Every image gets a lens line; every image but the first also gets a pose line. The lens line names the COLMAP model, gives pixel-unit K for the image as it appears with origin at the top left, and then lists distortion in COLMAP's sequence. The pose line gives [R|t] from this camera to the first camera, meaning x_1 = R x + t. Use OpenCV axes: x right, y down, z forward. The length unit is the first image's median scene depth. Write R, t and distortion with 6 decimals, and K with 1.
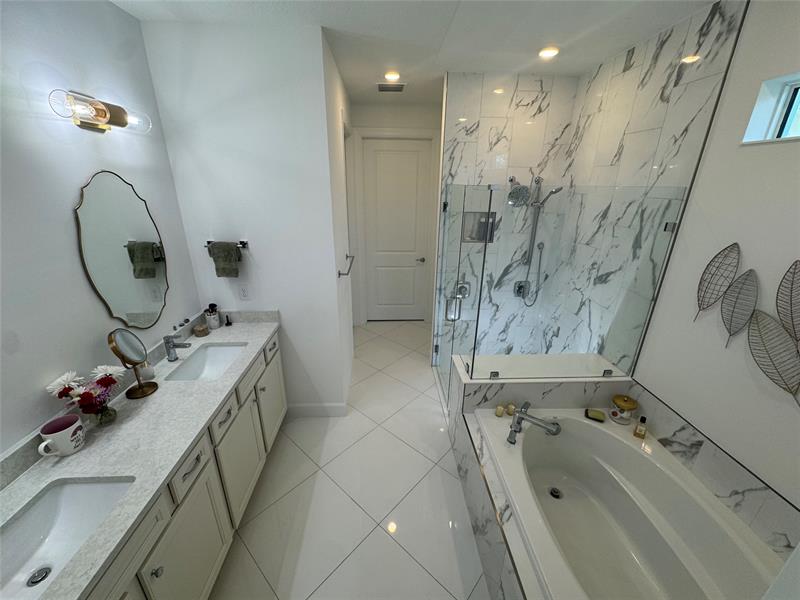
lens RADIAL K [[323.2, 0, 395.7], [0, 323.2, 298.9], [0, 0, 1]] dist [-0.001309, -0.000311]
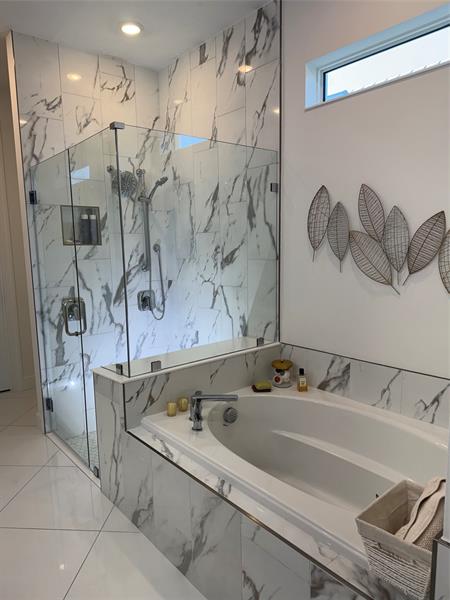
lens RADIAL K [[422.8, 0, 226.4], [0, 422.8, 302.5], [0, 0, 1]] dist [0.041742, -0.051074]
pose [[0.788374, -0.111745, 0.604963, -0.158172], [0.238043, 0.962176, -0.132485, 0.252424], [-0.567276, 0.248455, 0.785155, 0.049884]]
